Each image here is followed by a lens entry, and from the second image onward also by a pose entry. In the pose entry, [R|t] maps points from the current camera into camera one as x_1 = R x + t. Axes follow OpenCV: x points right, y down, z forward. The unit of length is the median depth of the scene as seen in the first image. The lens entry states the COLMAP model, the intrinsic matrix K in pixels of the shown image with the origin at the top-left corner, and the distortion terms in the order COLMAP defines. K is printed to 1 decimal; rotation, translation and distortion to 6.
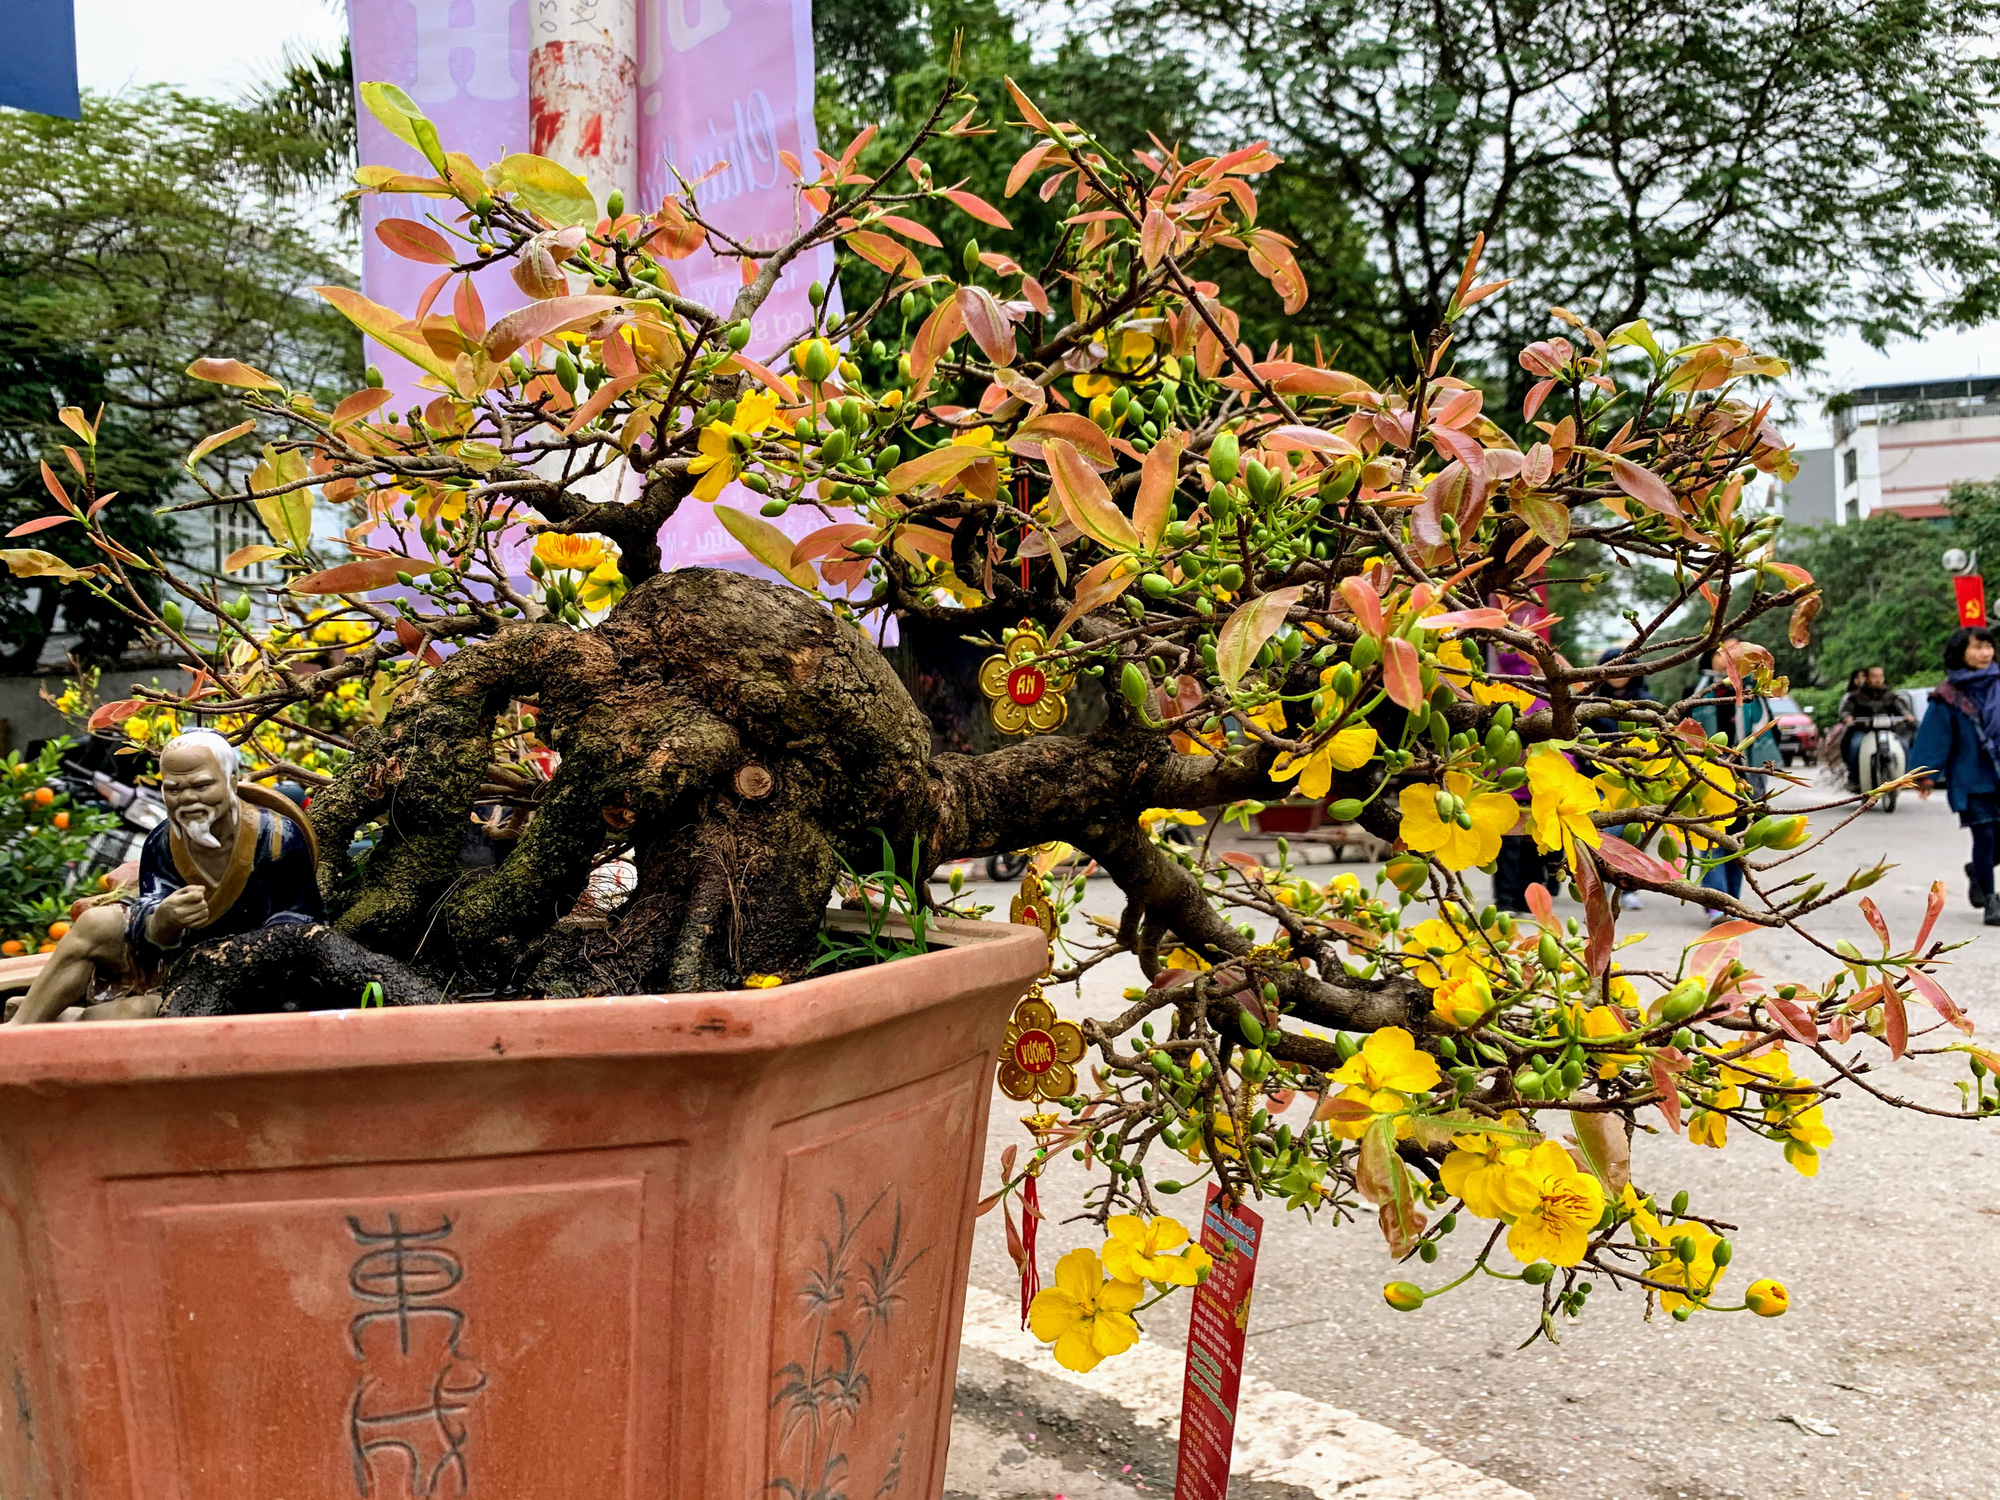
lens RADIAL K [[1557.0, 0, 992.7], [0, 1557.0, 752.8], [0, 0, 1]] dist [-0.002458, 0.020567]
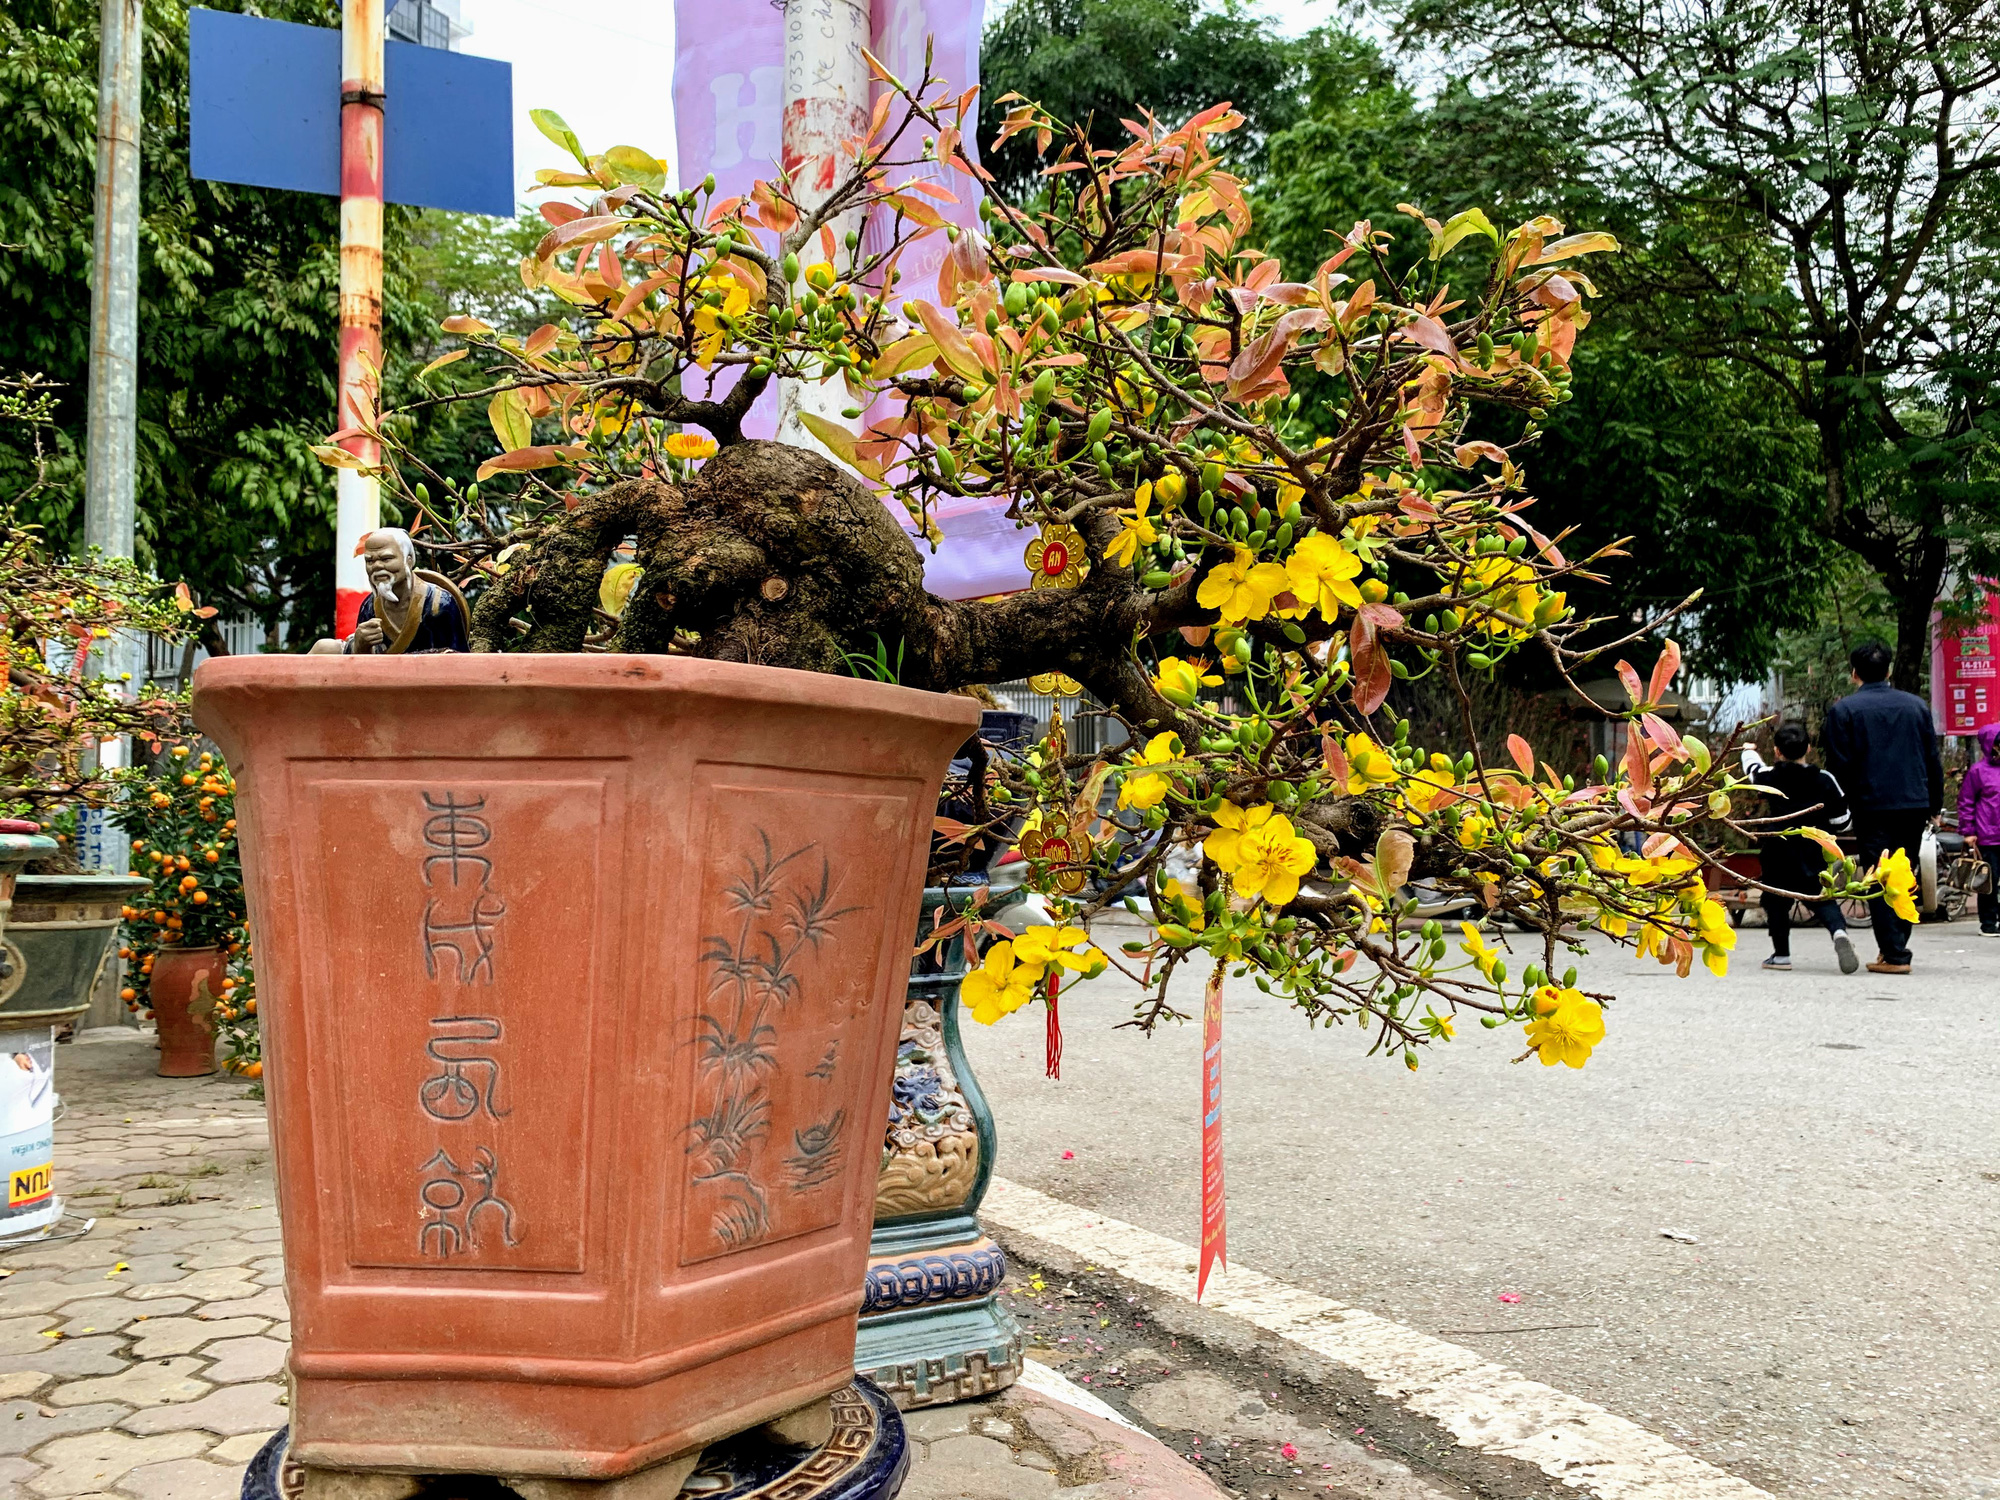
lens RADIAL K [[1557.0, 0, 996.8], [0, 1557.0, 758.3], [0, 0, 1]] dist [-0.002458, 0.020567]
pose [[0.969165, 0.014040, -0.246014, 0.083117], [-0.023173, 0.999144, -0.034271, 0.046729], [0.245322, 0.038915, 0.968660, -0.060457]]
